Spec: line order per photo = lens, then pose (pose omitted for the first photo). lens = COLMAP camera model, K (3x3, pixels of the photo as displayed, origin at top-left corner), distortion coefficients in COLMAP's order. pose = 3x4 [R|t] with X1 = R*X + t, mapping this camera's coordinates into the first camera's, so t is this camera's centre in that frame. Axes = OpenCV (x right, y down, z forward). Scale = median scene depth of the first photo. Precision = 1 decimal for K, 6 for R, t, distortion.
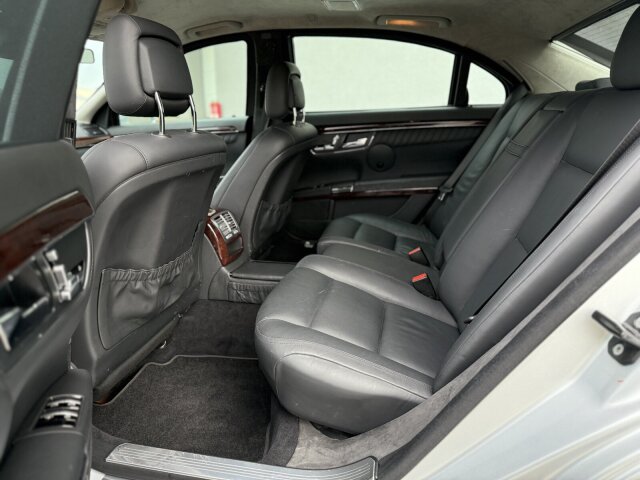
lens RADIAL K [[450.1, 0, 320.5], [0, 450.1, 245.0], [0, 0, 1]] dist [0.126457, -0.209072]
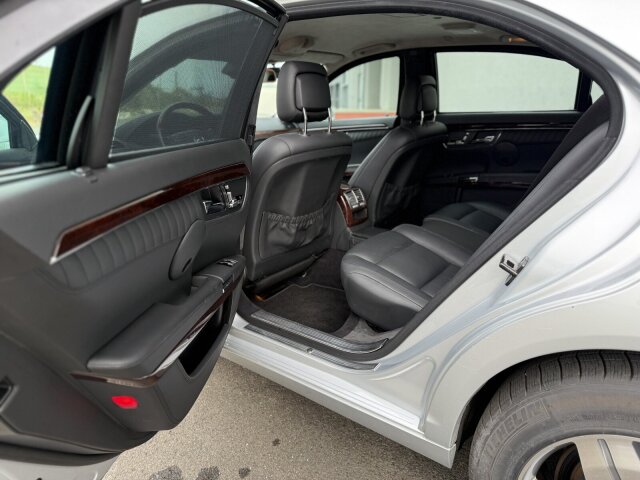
lens RADIAL K [[450.1, 0, 320.5], [0, 450.1, 245.0], [0, 0, 1]] dist [0.126457, -0.209072]
pose [[0.910267, 0.128390, -0.393612, 0.265193], [-0.119662, 0.991713, 0.046751, 0.047896], [0.396353, 0.004545, 0.918087, -0.314348]]
